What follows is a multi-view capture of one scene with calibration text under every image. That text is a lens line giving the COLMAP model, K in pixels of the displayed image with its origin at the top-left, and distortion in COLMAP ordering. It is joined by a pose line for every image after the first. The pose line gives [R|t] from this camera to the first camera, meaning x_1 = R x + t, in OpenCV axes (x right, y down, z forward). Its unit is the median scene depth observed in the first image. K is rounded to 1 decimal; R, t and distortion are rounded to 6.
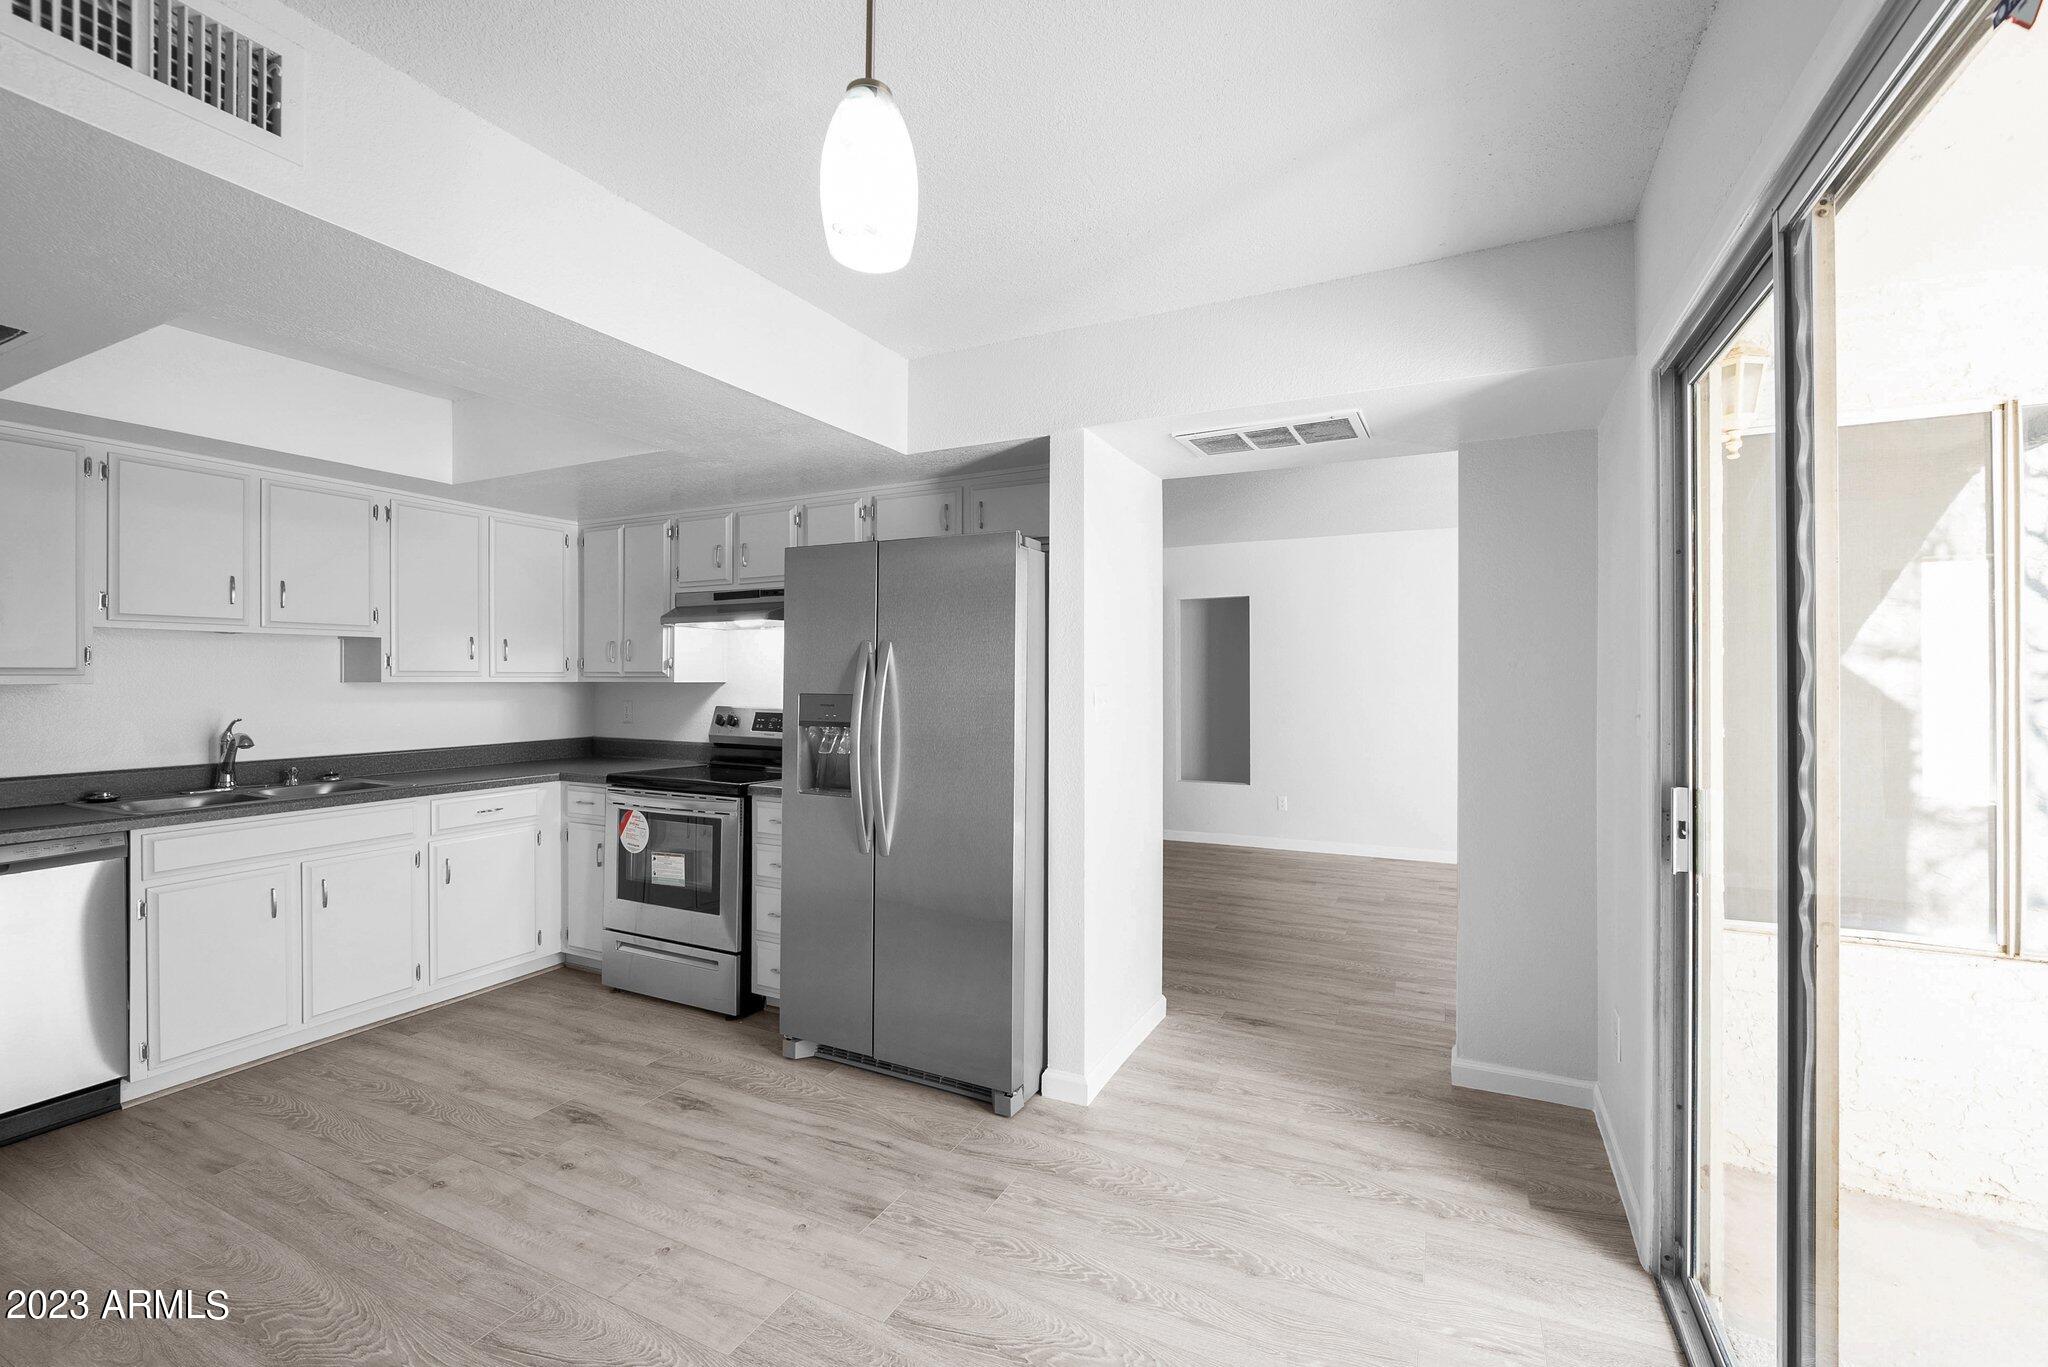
lens RADIAL K [[863.4, 0, 1022.7], [0, 863.4, 674.4], [0, 0, 1]] dist [0.004552, 0.000159]
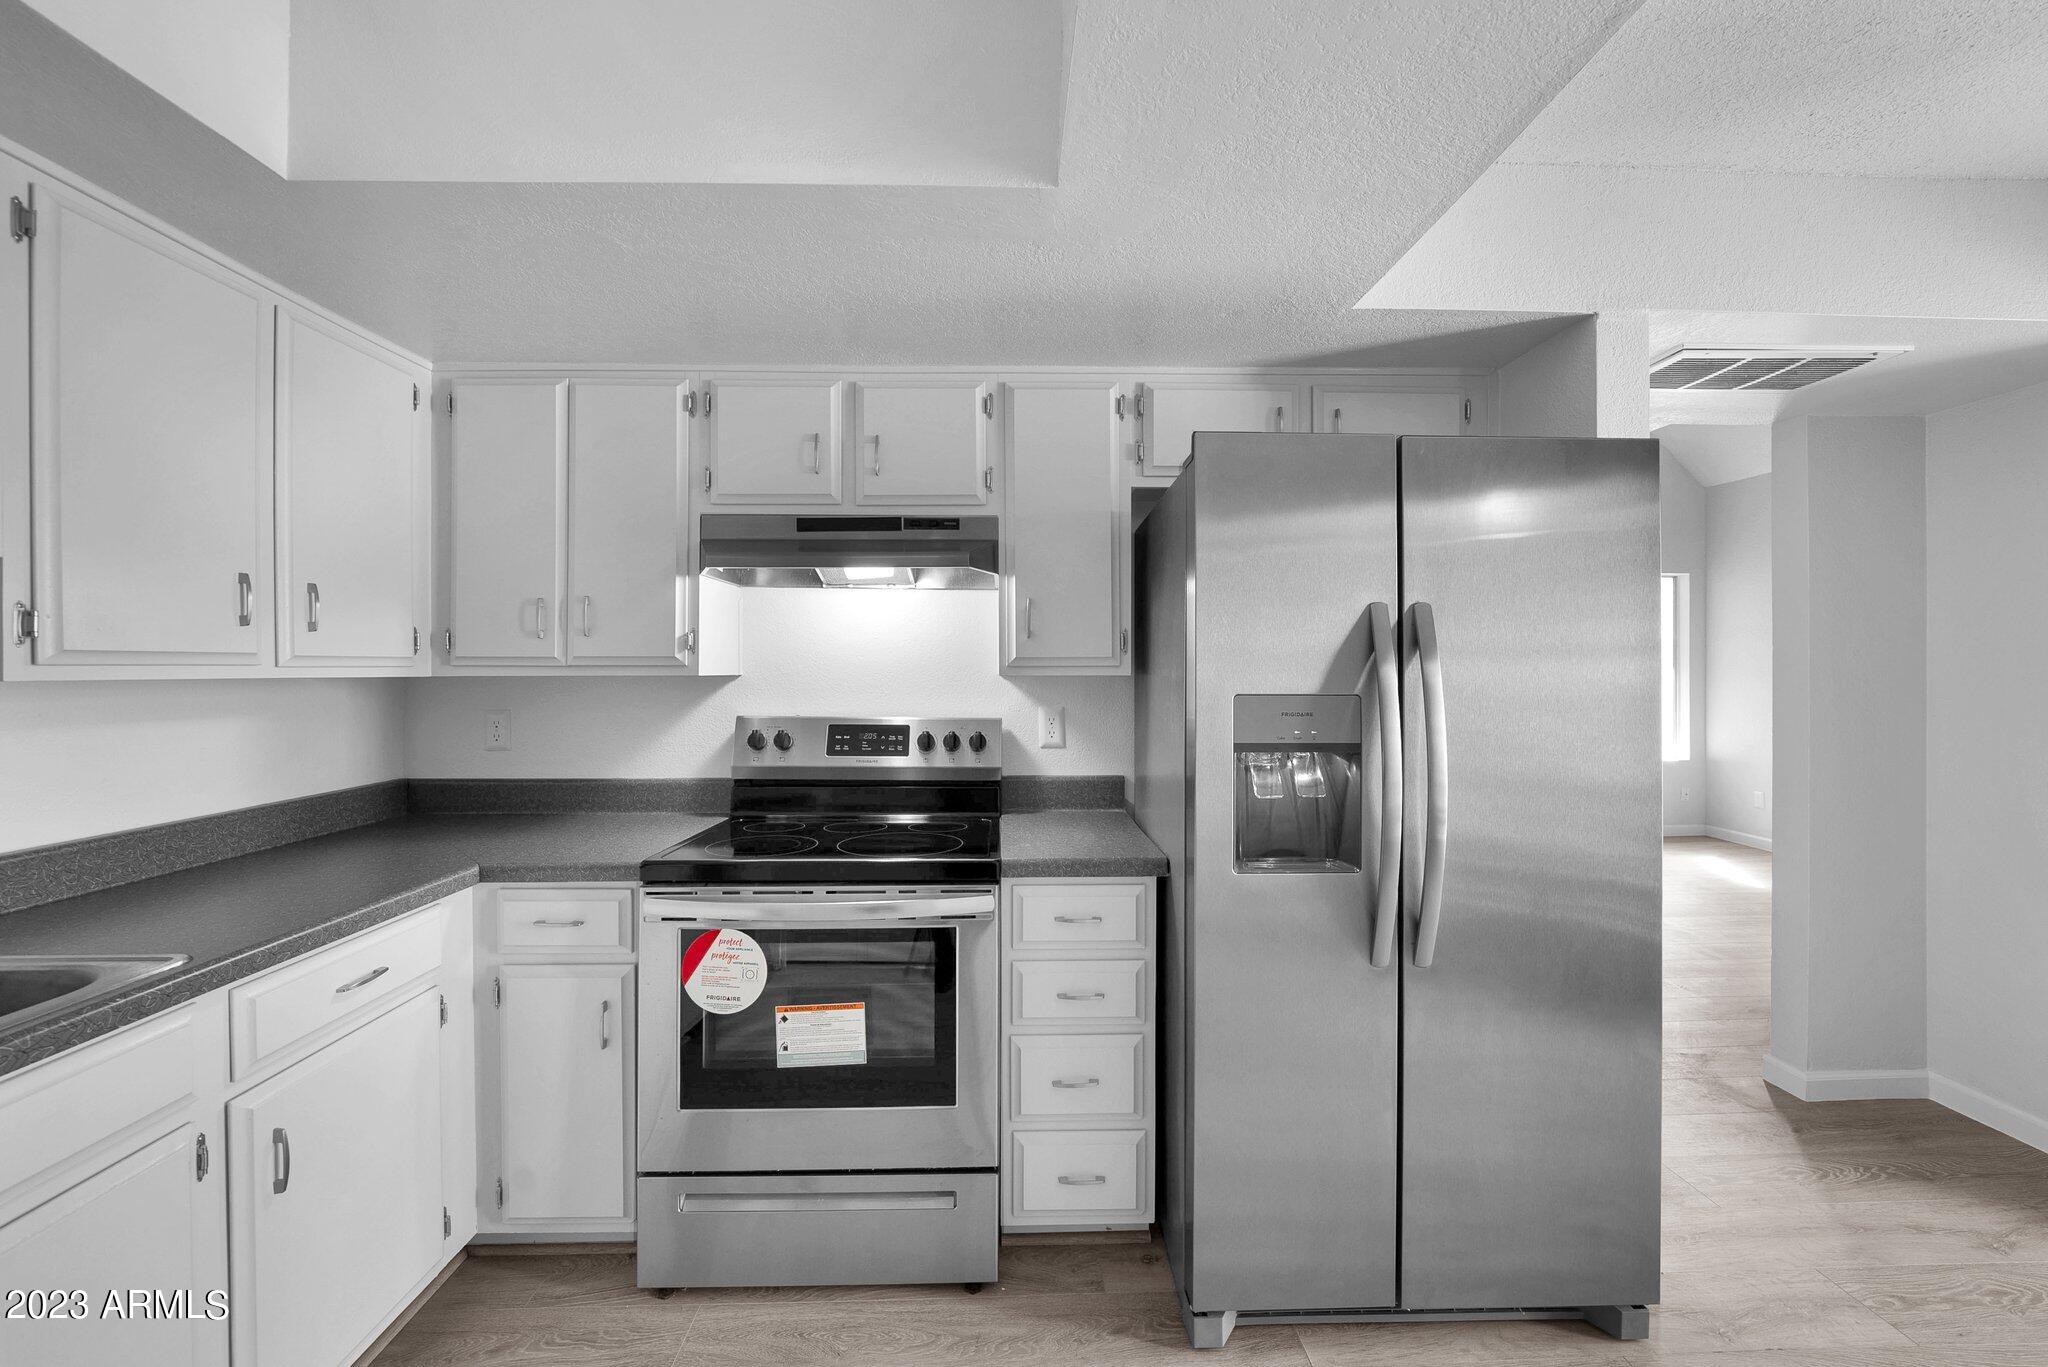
lens RADIAL K [[805.5, 0, 1024.8], [0, 805.5, 668.9], [0, 0, 1]] dist [-0.006661, 0.000213]
pose [[0.883051, -0.002813, 0.469268, -0.528893], [0.000185, 0.999984, 0.005646, 0.002092], [-0.469276, -0.004899, 0.883038, 0.515655]]
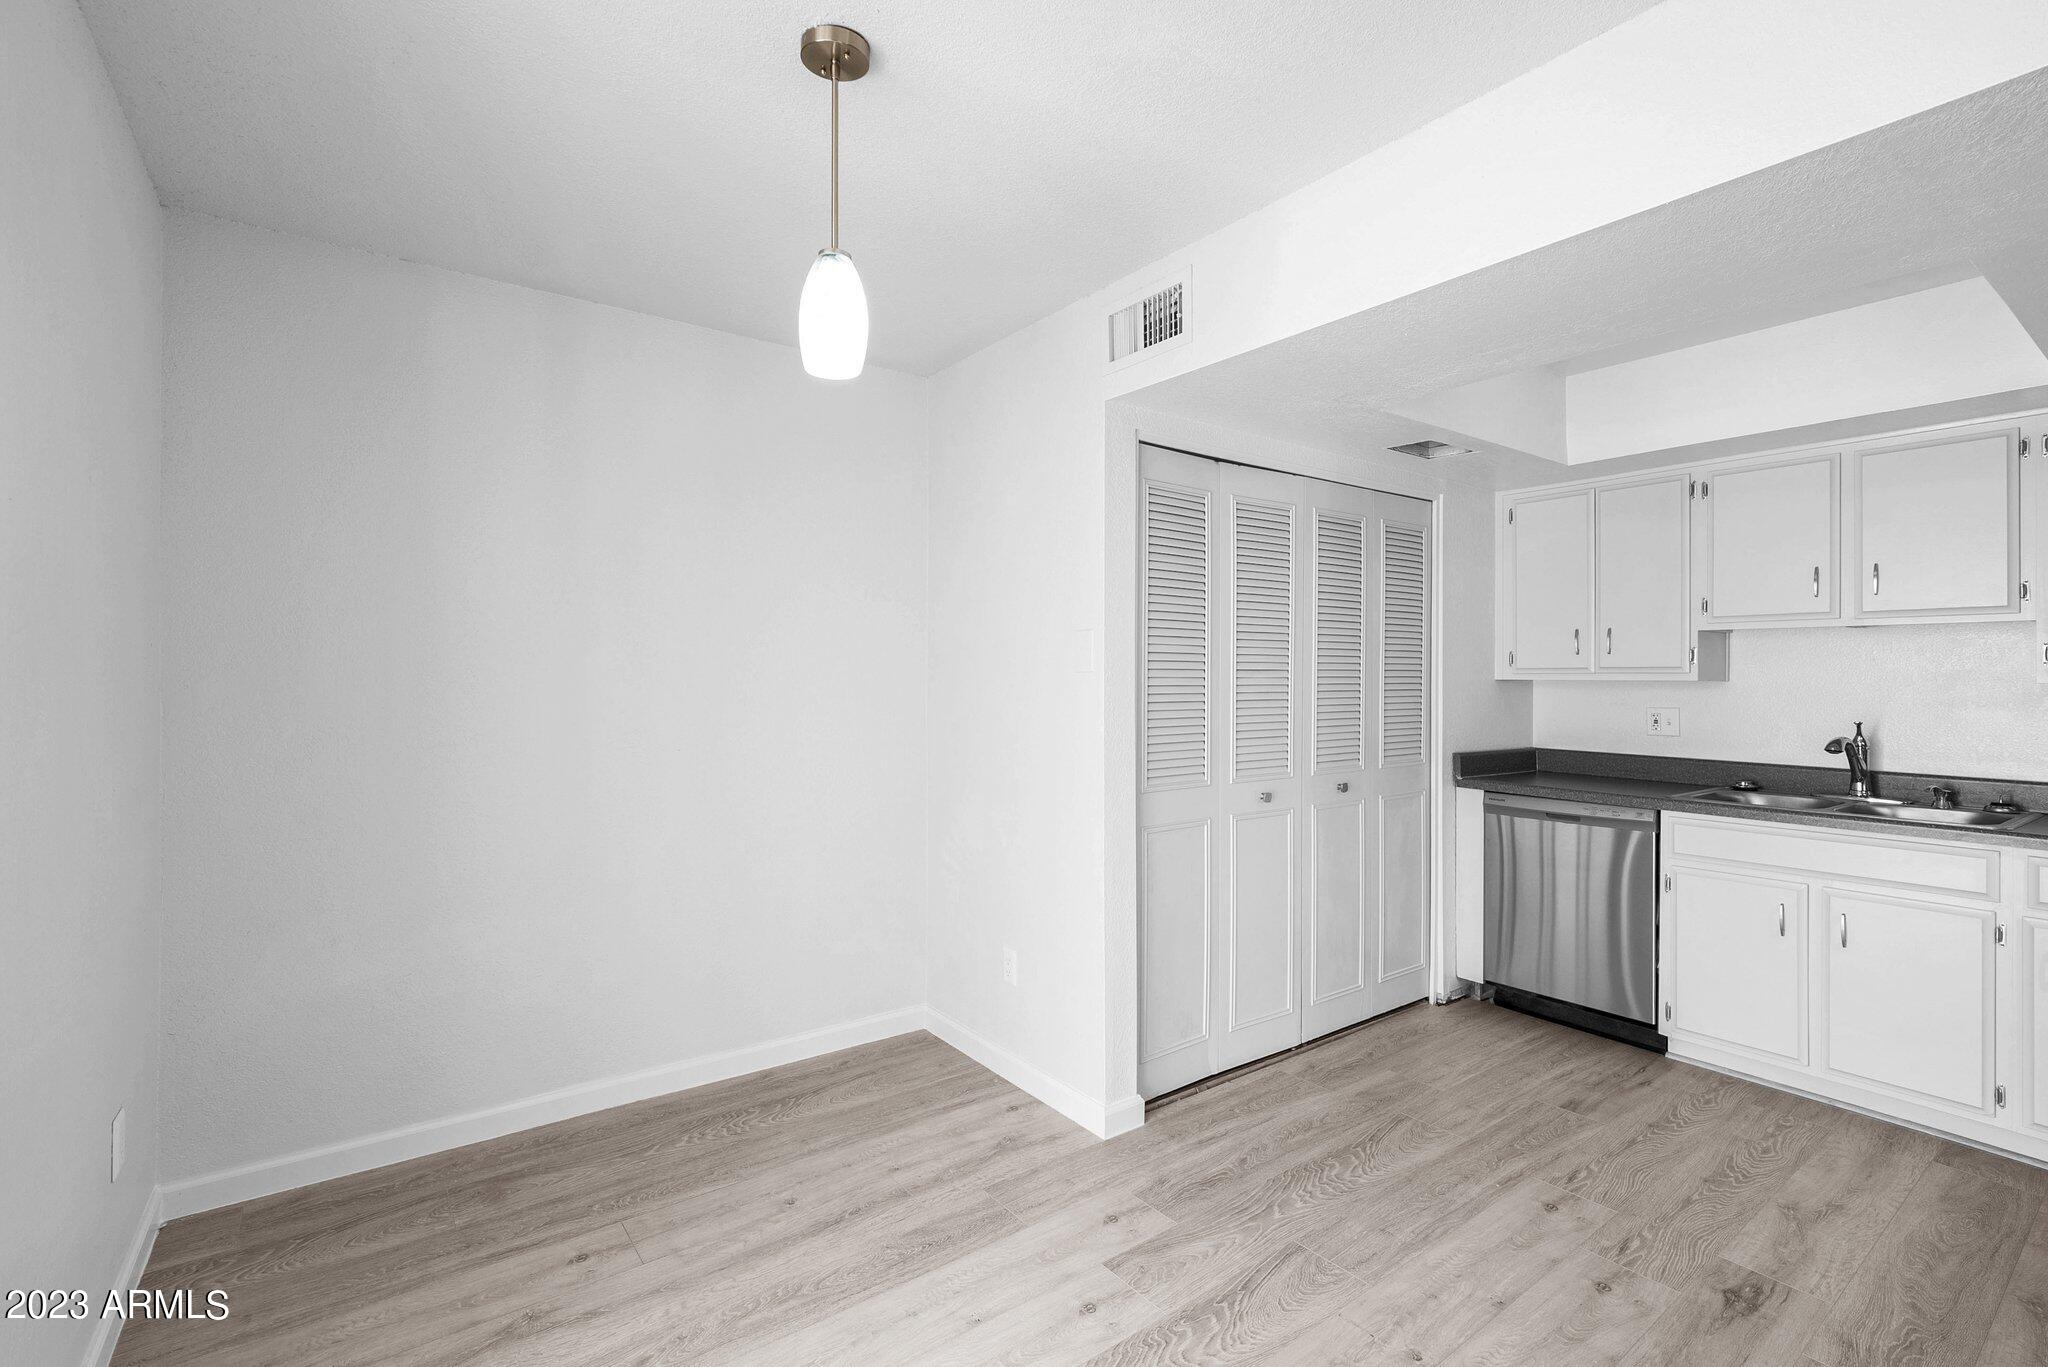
lens RADIAL K [[934.4, 0, 1033.3], [0, 934.4, 672.9], [0, 0, 1]] dist [0.001040, 0.002194]
pose [[-0.447684, -0.003110, -0.894186, 0.322610], [-0.002523, 0.999994, -0.002215, 0.004618], [0.894188, 0.001265, -0.447689, 0.615438]]
